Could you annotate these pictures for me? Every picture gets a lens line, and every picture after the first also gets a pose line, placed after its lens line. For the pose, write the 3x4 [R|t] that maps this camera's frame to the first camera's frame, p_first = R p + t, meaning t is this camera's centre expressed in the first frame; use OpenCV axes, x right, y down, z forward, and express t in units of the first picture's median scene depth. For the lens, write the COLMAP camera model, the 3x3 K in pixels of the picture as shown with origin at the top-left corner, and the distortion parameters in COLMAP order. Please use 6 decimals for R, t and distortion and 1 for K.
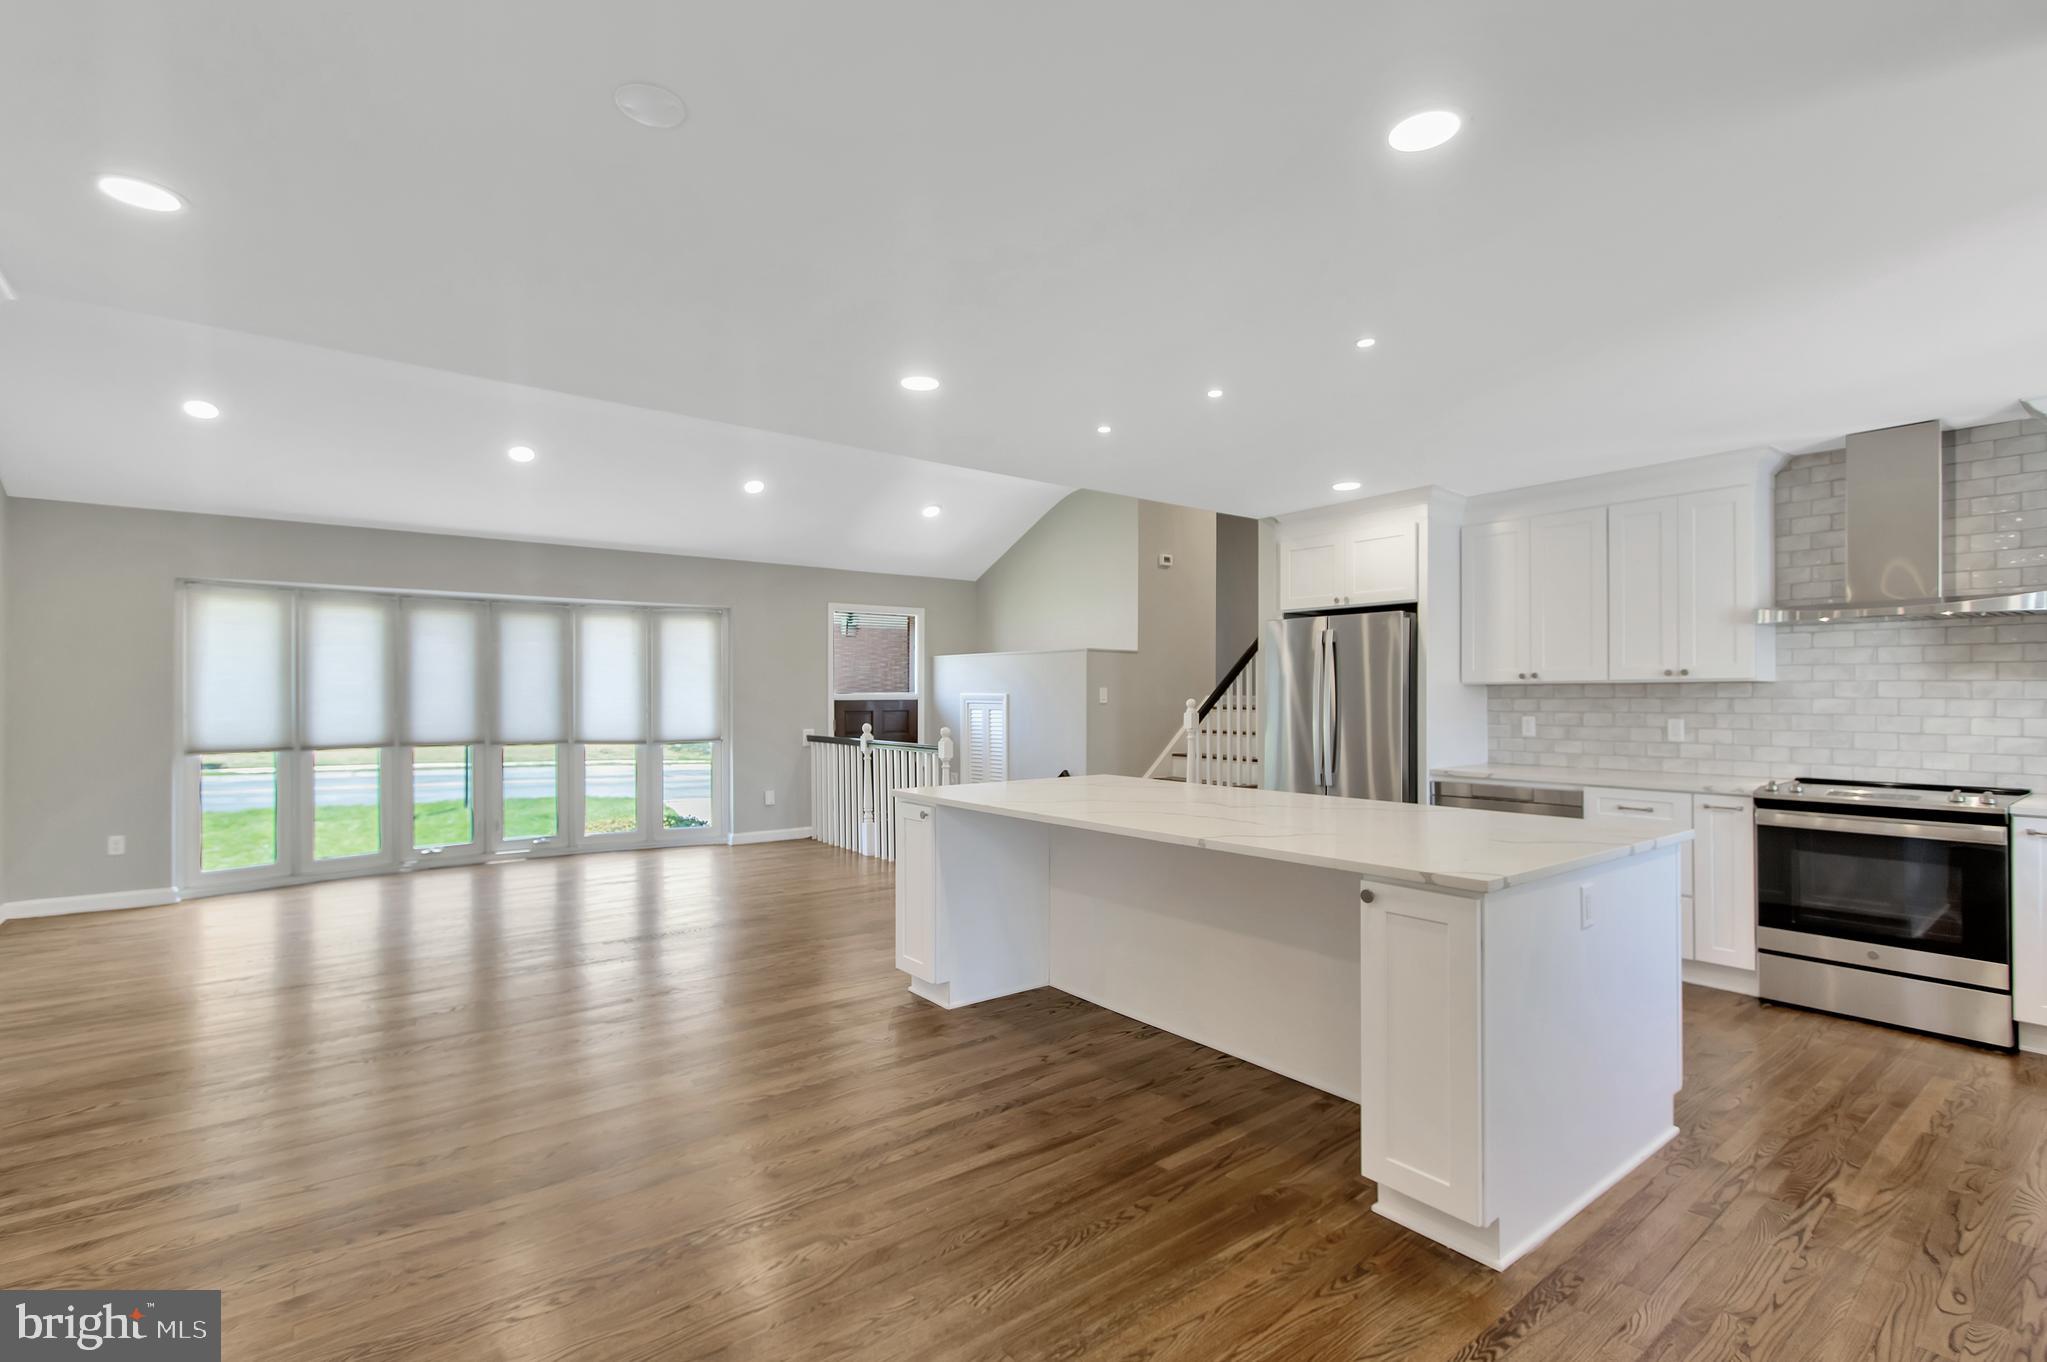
lens RADIAL K [[942.6, 0, 1032.8], [0, 942.6, 688.9], [0, 0, 1]] dist [0.002158, -0.000544]
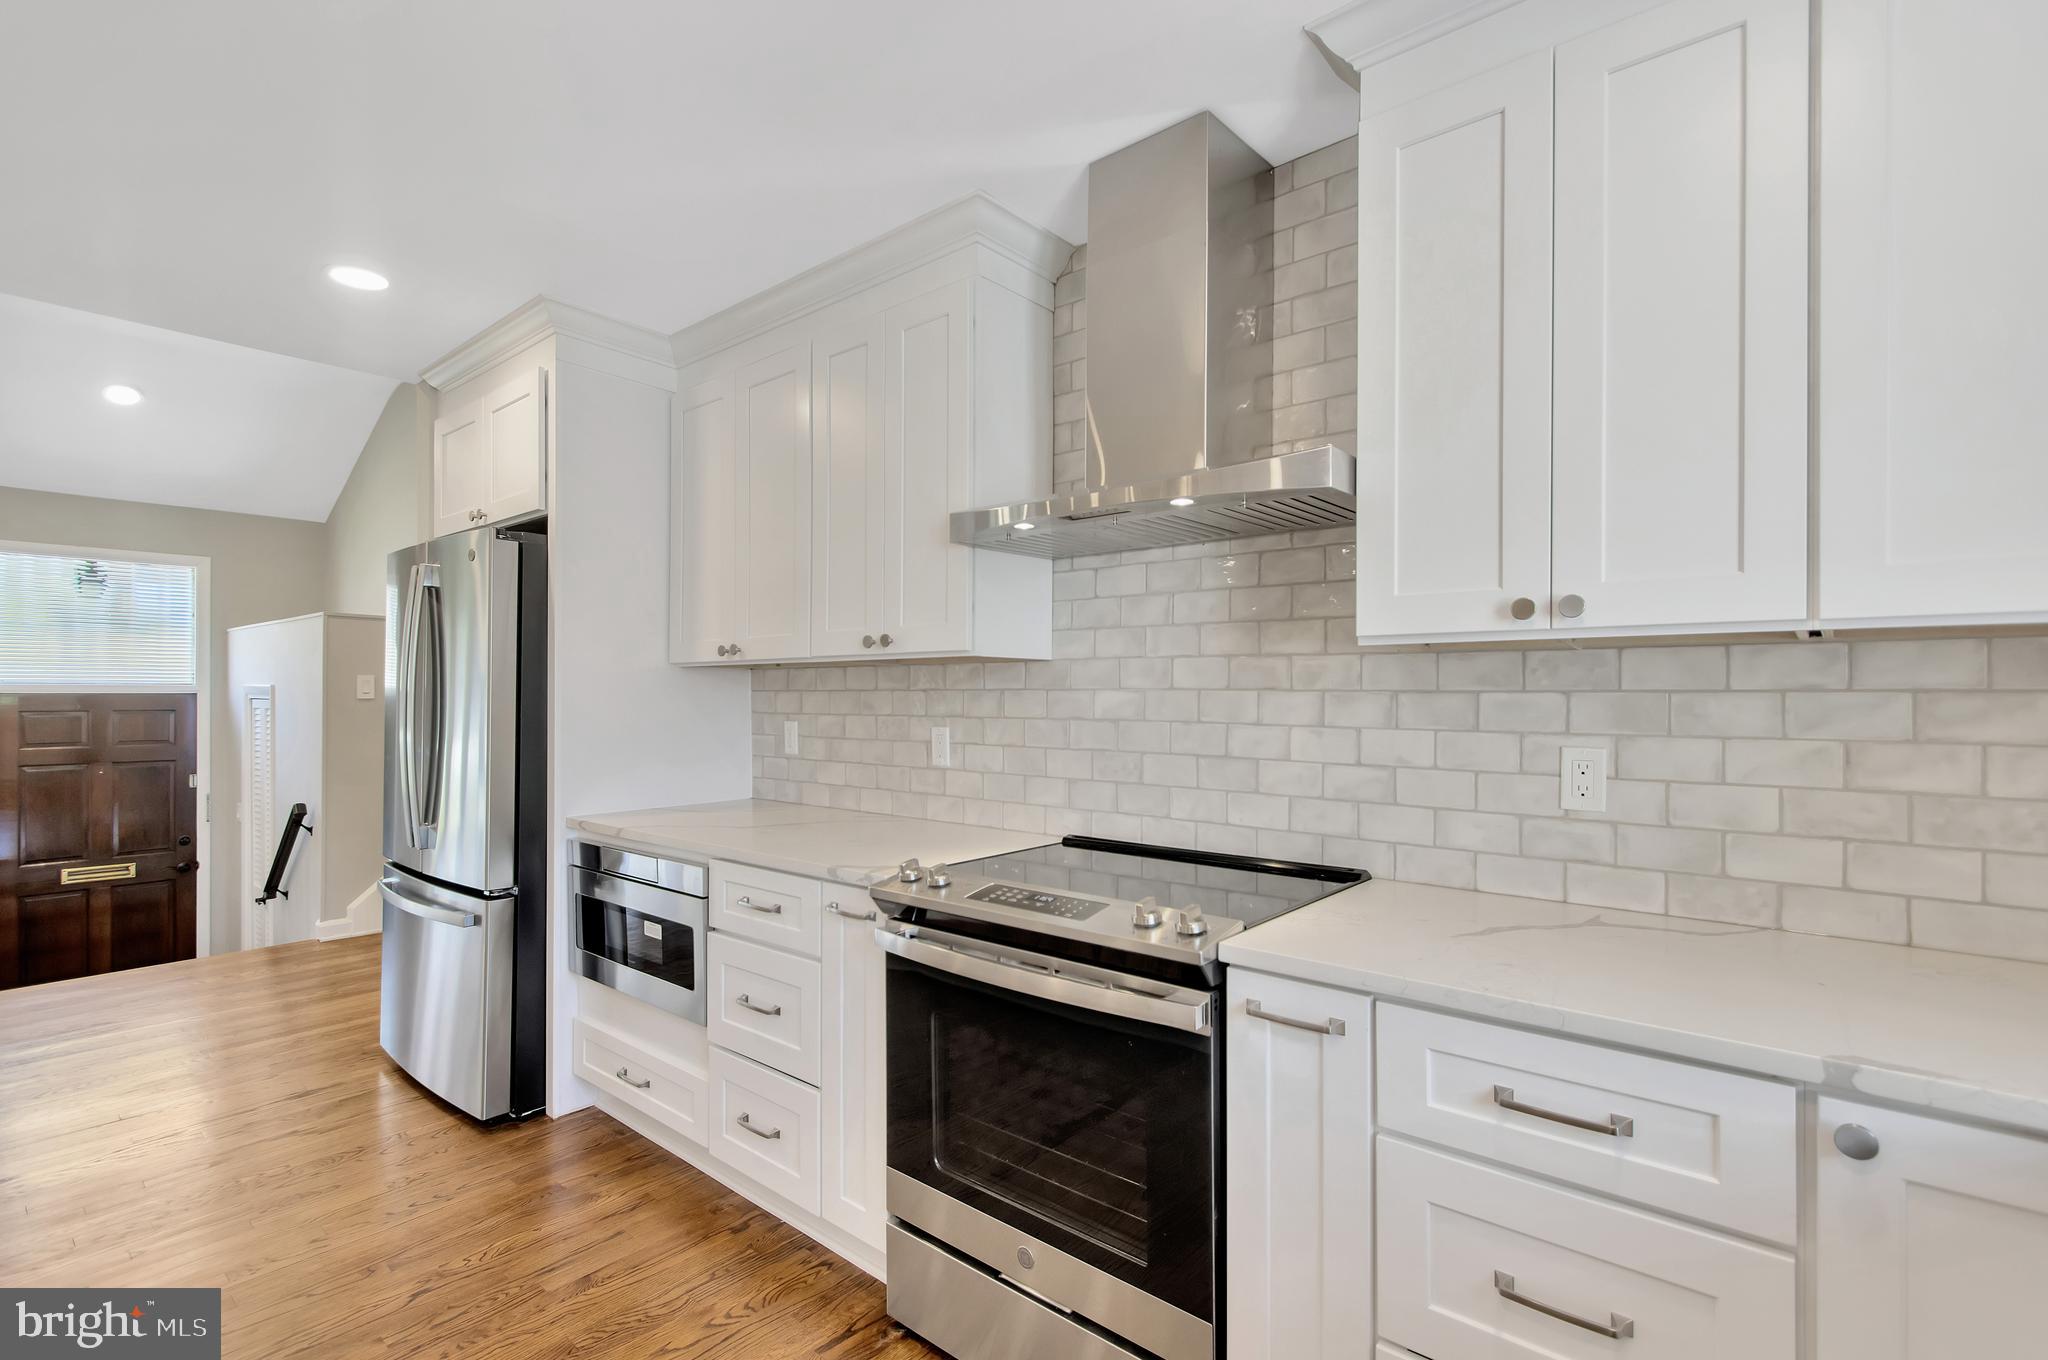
lens RADIAL K [[943.1, 0, 1018.8], [0, 943.1, 691.7], [0, 0, 1]] dist [0.002158, -0.000544]
pose [[0.981907, 0.003742, 0.189326, 0.673938], [-0.004443, 0.999985, 0.003276, 0.009273], [-0.189311, -0.004058, 0.981909, 0.471106]]
